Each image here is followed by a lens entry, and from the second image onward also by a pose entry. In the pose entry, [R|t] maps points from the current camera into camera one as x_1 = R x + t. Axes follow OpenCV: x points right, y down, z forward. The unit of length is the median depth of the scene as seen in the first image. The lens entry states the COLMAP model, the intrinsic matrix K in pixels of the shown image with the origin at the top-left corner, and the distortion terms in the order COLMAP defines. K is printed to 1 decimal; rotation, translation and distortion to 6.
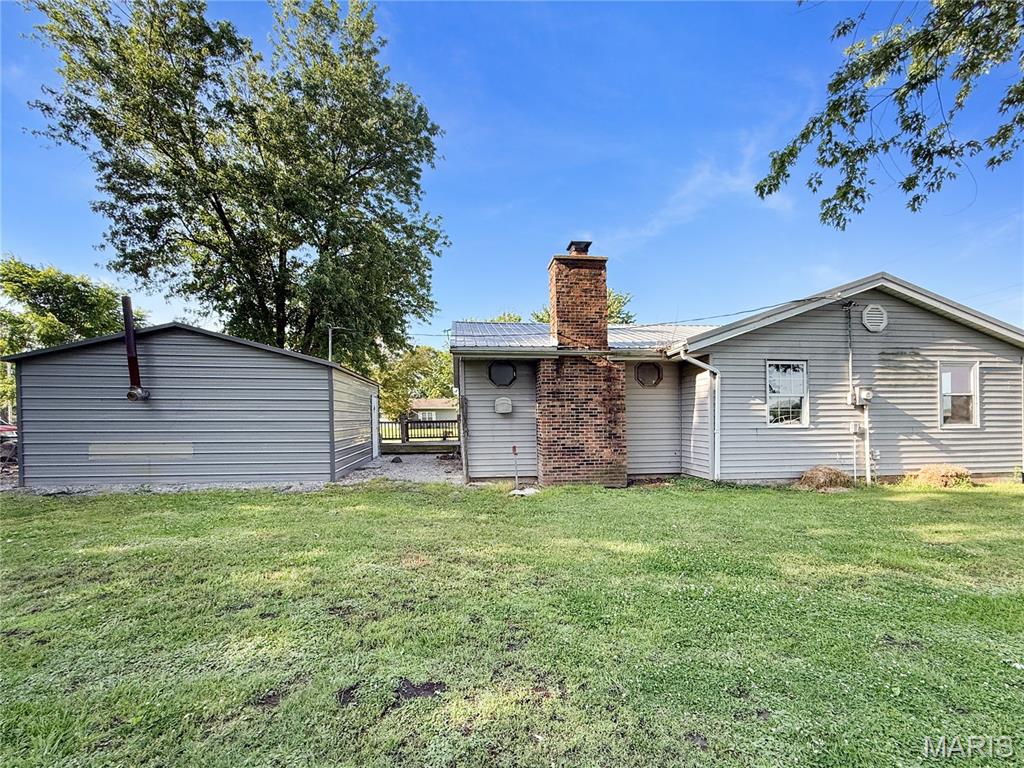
lens RADIAL K [[413.7, 0, 508.1], [0, 413.7, 383.5], [0, 0, 1]] dist [0.000219, -0.000151]
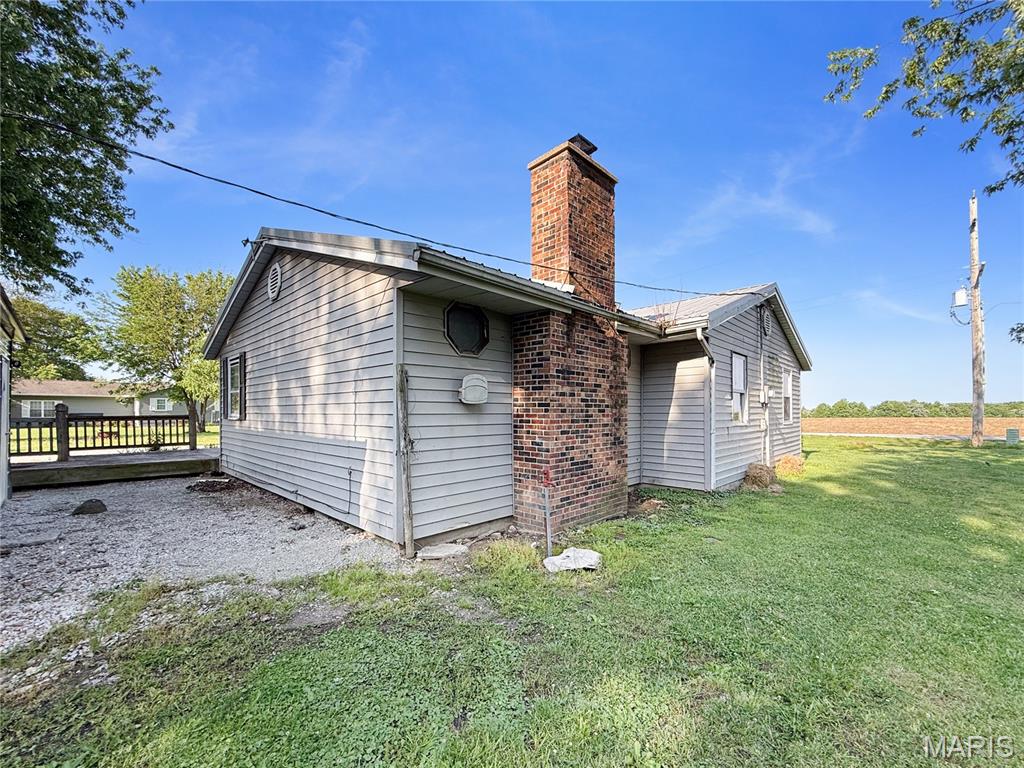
lens RADIAL K [[413.7, 0, 507.7], [0, 413.7, 382.2], [0, 0, 1]] dist [0.000219, -0.000151]
pose [[0.781174, 0.053176, 0.622045, -0.310866], [-0.059316, 0.998180, -0.010839, 0.048120], [-0.621489, -0.028430, 0.782907, 0.578675]]
